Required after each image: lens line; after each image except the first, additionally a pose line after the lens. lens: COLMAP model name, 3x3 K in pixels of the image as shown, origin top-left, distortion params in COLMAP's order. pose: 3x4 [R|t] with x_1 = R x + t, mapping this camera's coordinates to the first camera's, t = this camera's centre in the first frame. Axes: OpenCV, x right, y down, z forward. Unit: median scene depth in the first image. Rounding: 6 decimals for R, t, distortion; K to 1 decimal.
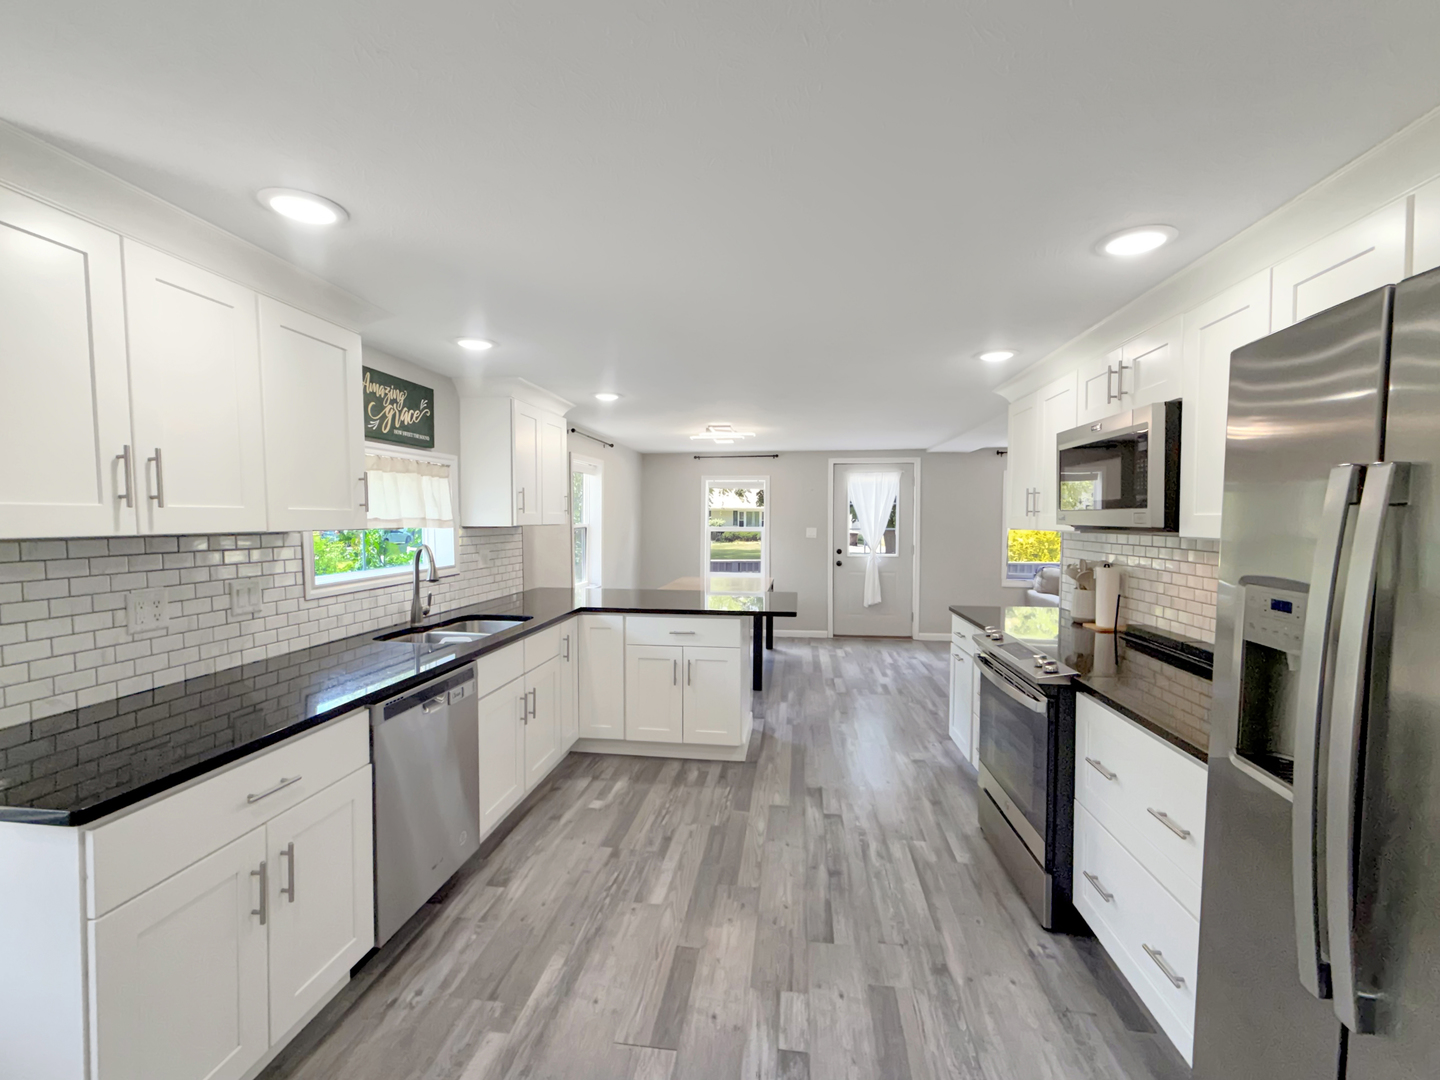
lens RADIAL K [[626.9, 0, 704.5], [0, 626.9, 563.5], [0, 0, 1]] dist [0.006366, 0.001842]
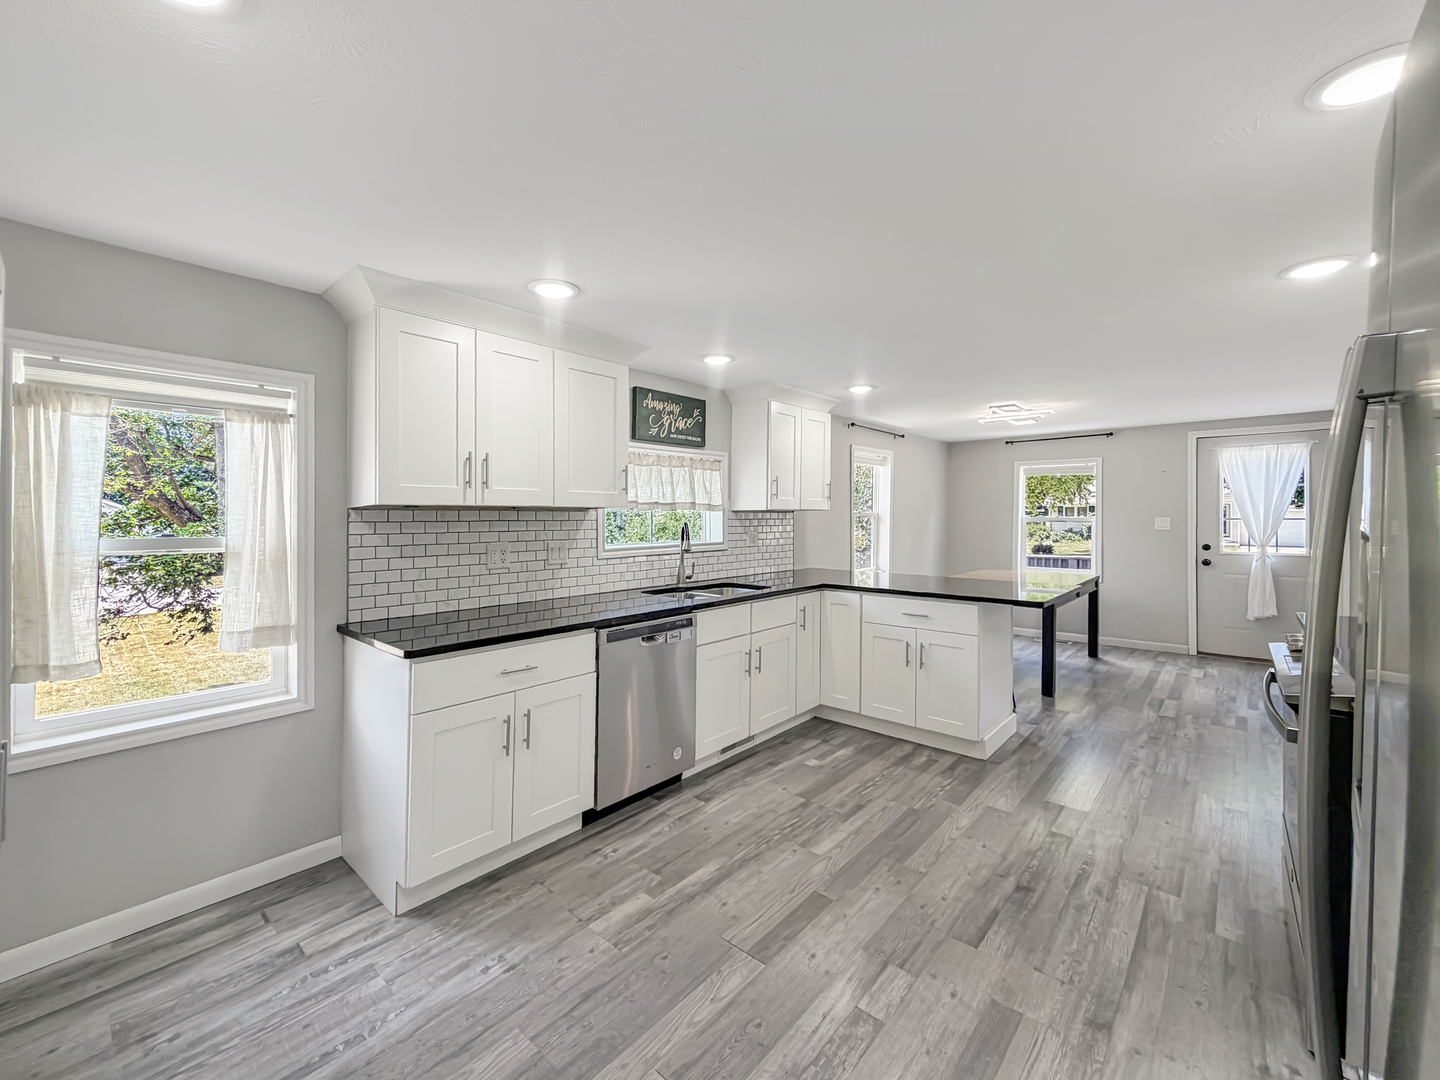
lens RADIAL K [[597.5, 0, 697.3], [0, 597.5, 533.7], [0, 0, 1]] dist [0.007949, -0.001952]
pose [[0.829549, 0.014607, -0.558243, 0.278240], [-0.038495, 0.998776, -0.031070, 0.032764], [0.557105, 0.047263, 0.829096, 0.012820]]
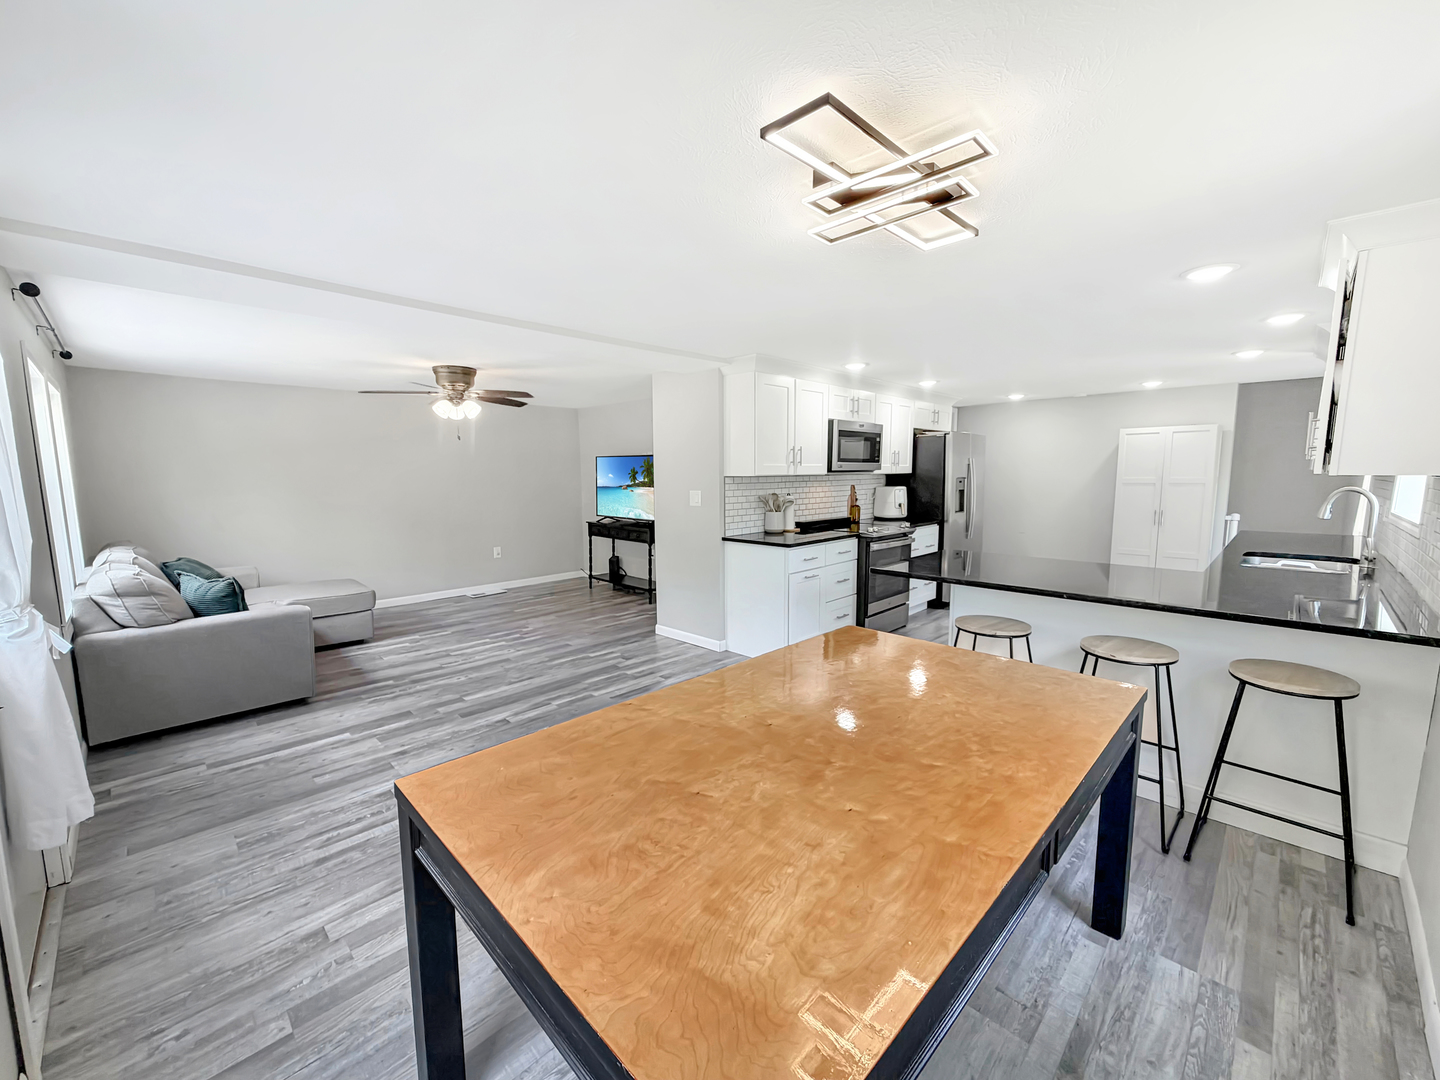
lens RADIAL K [[597.5, 0, 718.6], [0, 597.5, 550.9], [0, 0, 1]] dist [0.007949, -0.001952]
pose [[-0.811248, -0.072320, 0.580212, -0.201730], [0.049605, 0.980231, 0.191536, -0.193302], [-0.582594, 0.184165, -0.791623, 2.790769]]
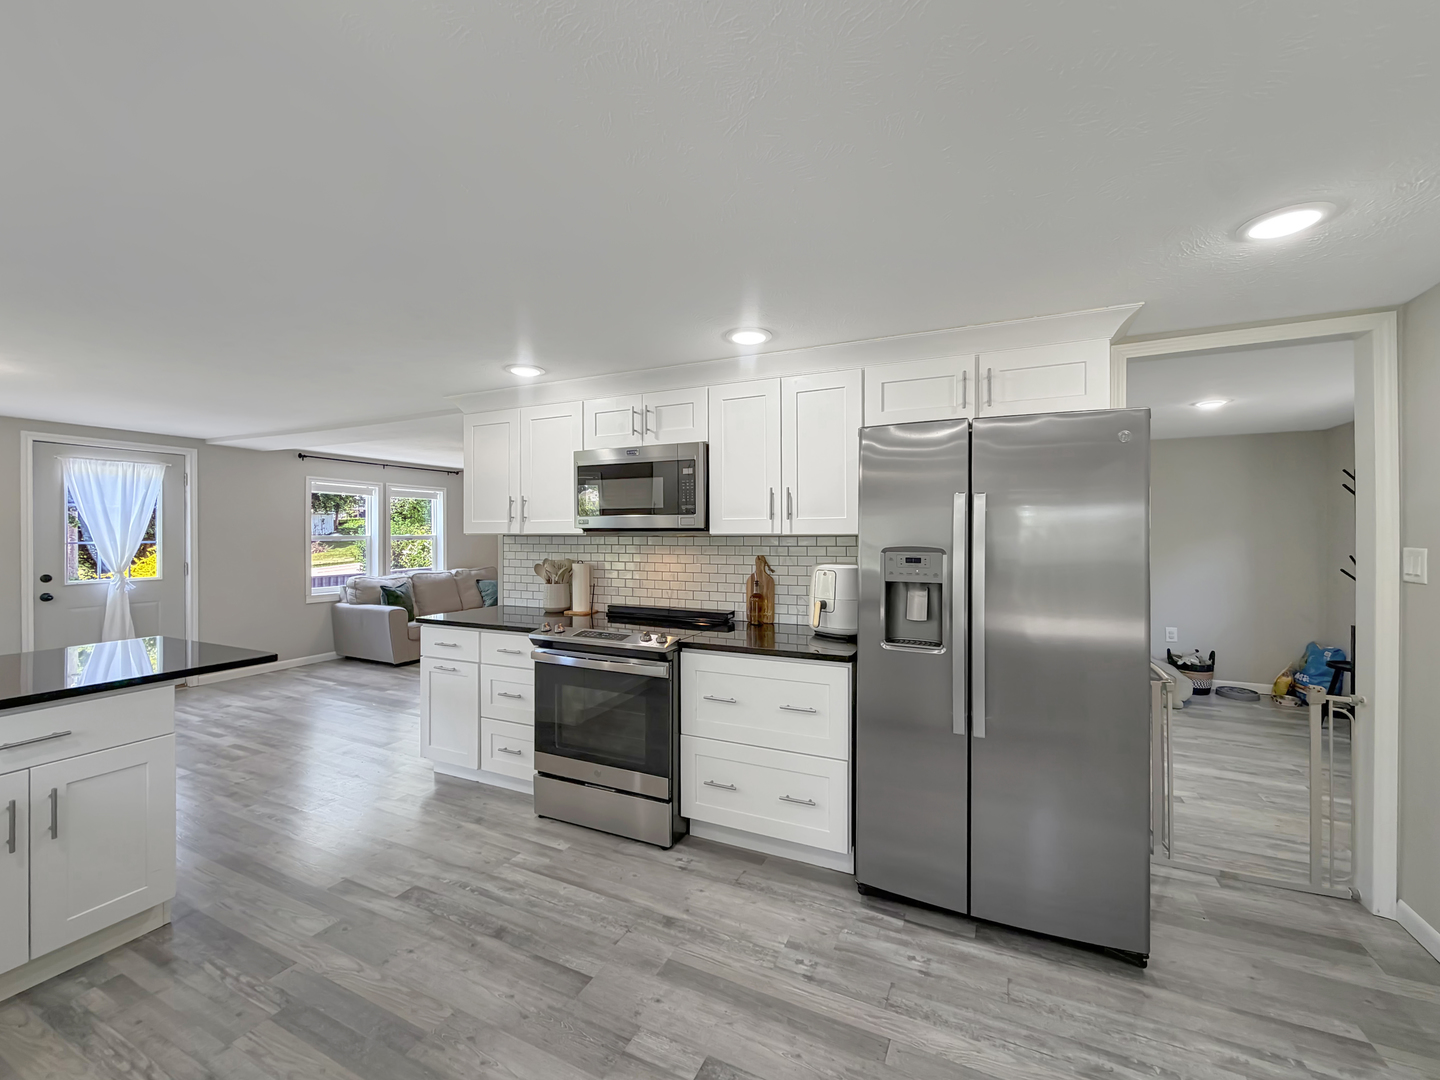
lens RADIAL K [[597.5, 0, 730.6], [0, 597.5, 542.6], [0, 0, 1]] dist [0.007949, -0.001952]
pose [[0.291460, -0.019296, 0.956388, -0.450794], [0.072118, 0.997394, -0.001855, -0.011606], [-0.953861, 0.069514, 0.292092, 0.406630]]
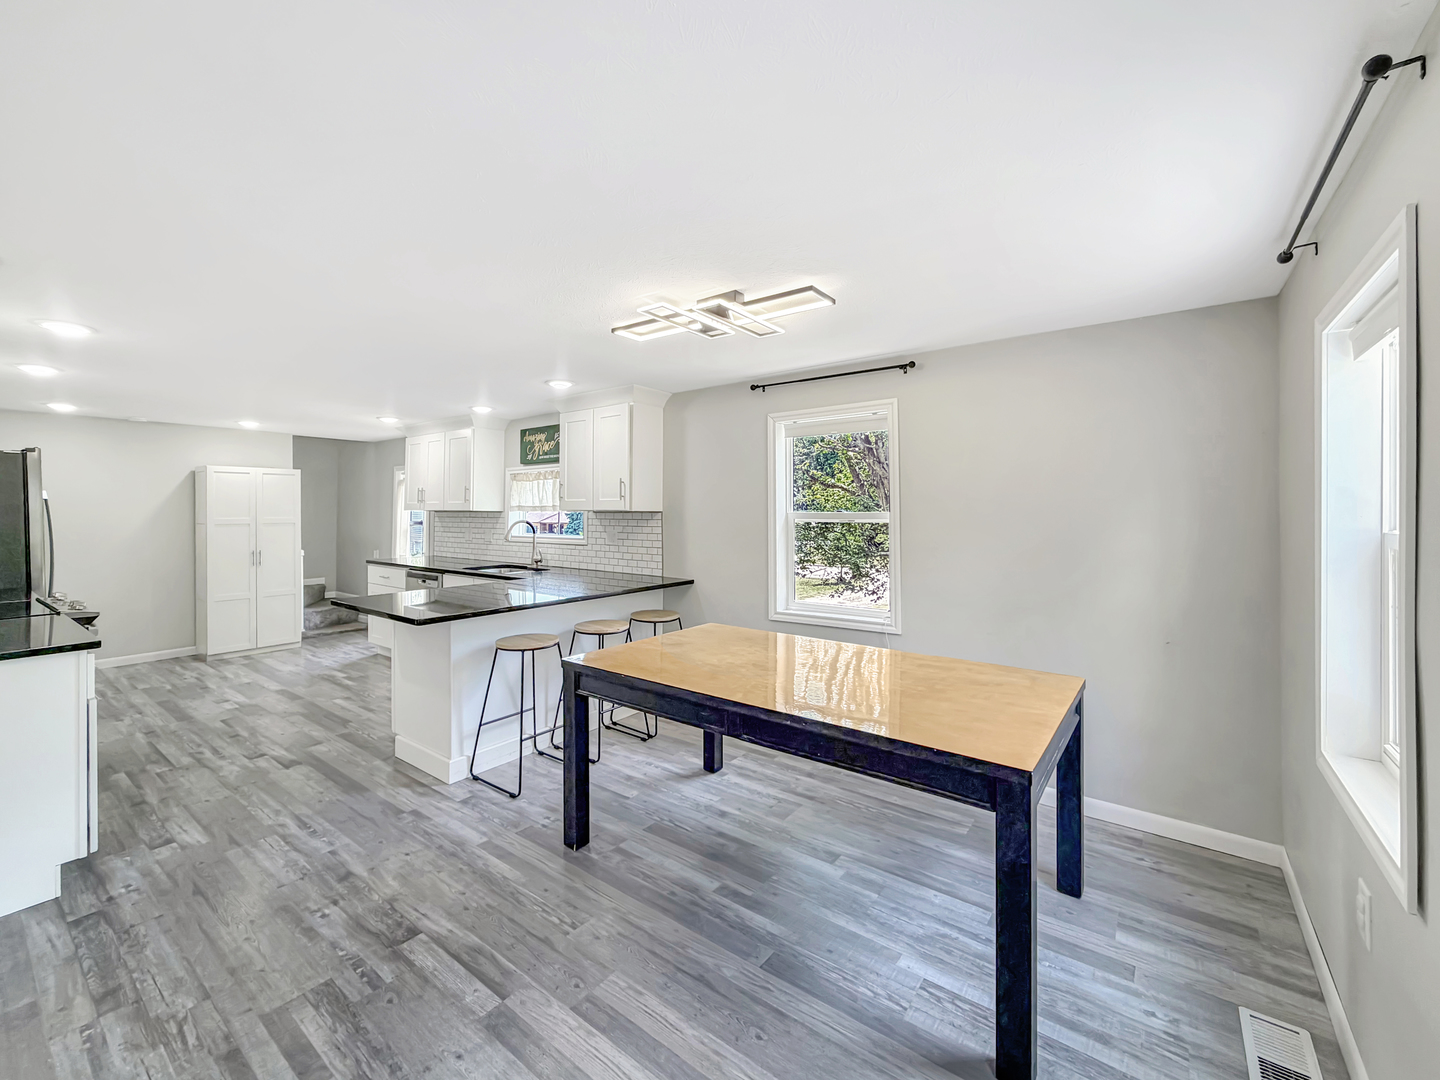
lens RADIAL K [[597.5, 0, 694.9], [0, 597.5, 505.8], [0, 0, 1]] dist [0.007949, -0.001952]
pose [[-0.498435, -0.010198, -0.866867, 0.873626], [-0.066153, 0.997463, 0.026303, -0.163169], [0.864400, 0.070456, -0.497845, 2.524161]]
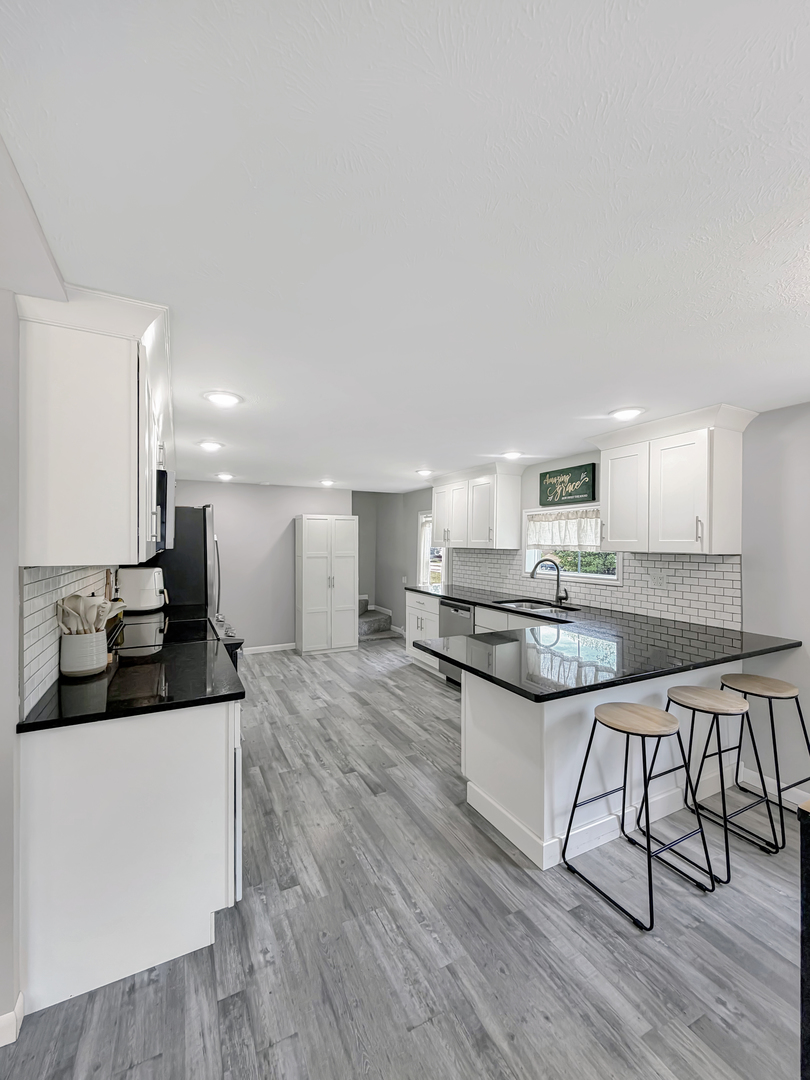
lens RADIAL K [[448.2, 0, 403.7], [0, 448.2, 532.4], [0, 0, 1]] dist [0.007949, -0.001952]
pose [[-0.819282, -0.016065, -0.573166, 0.743894], [-0.046043, 0.998223, 0.037834, -0.153409], [0.571540, 0.057387, -0.818565, 2.050010]]
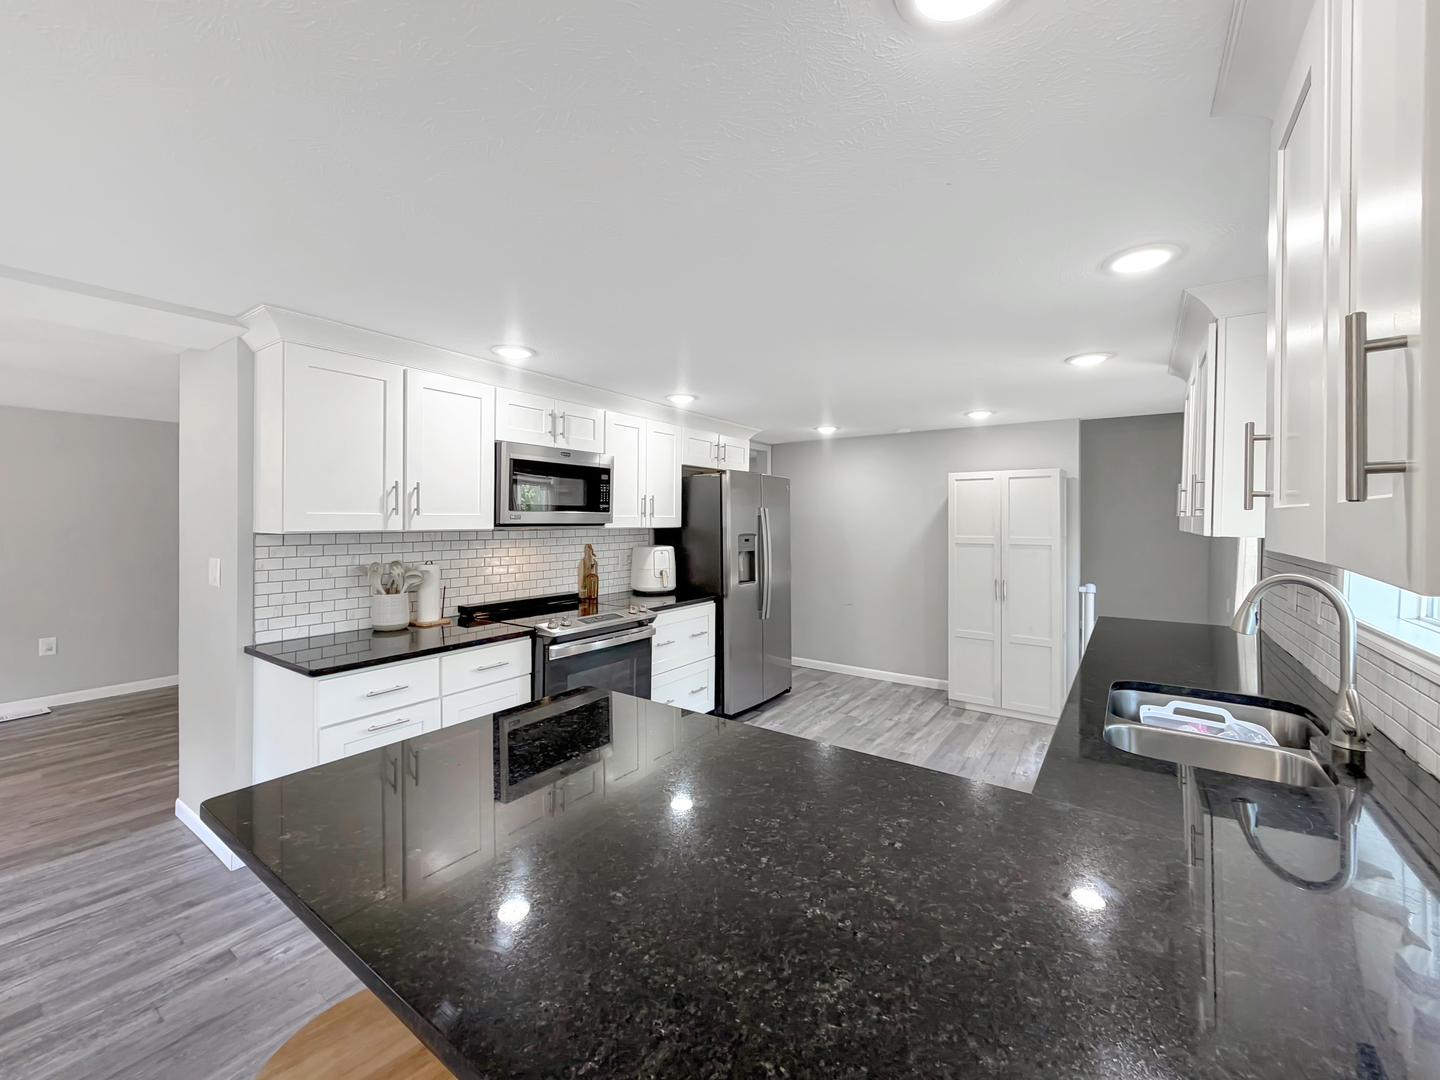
lens RADIAL K [[597.5, 0, 727.7], [0, 597.5, 524.2], [0, 0, 1]] dist [0.007949, -0.001952]
pose [[-0.897009, -0.008884, 0.441922, -0.281405], [0.026951, 0.996838, 0.074744, -0.134276], [-0.441189, 0.078957, -0.893934, 1.851143]]
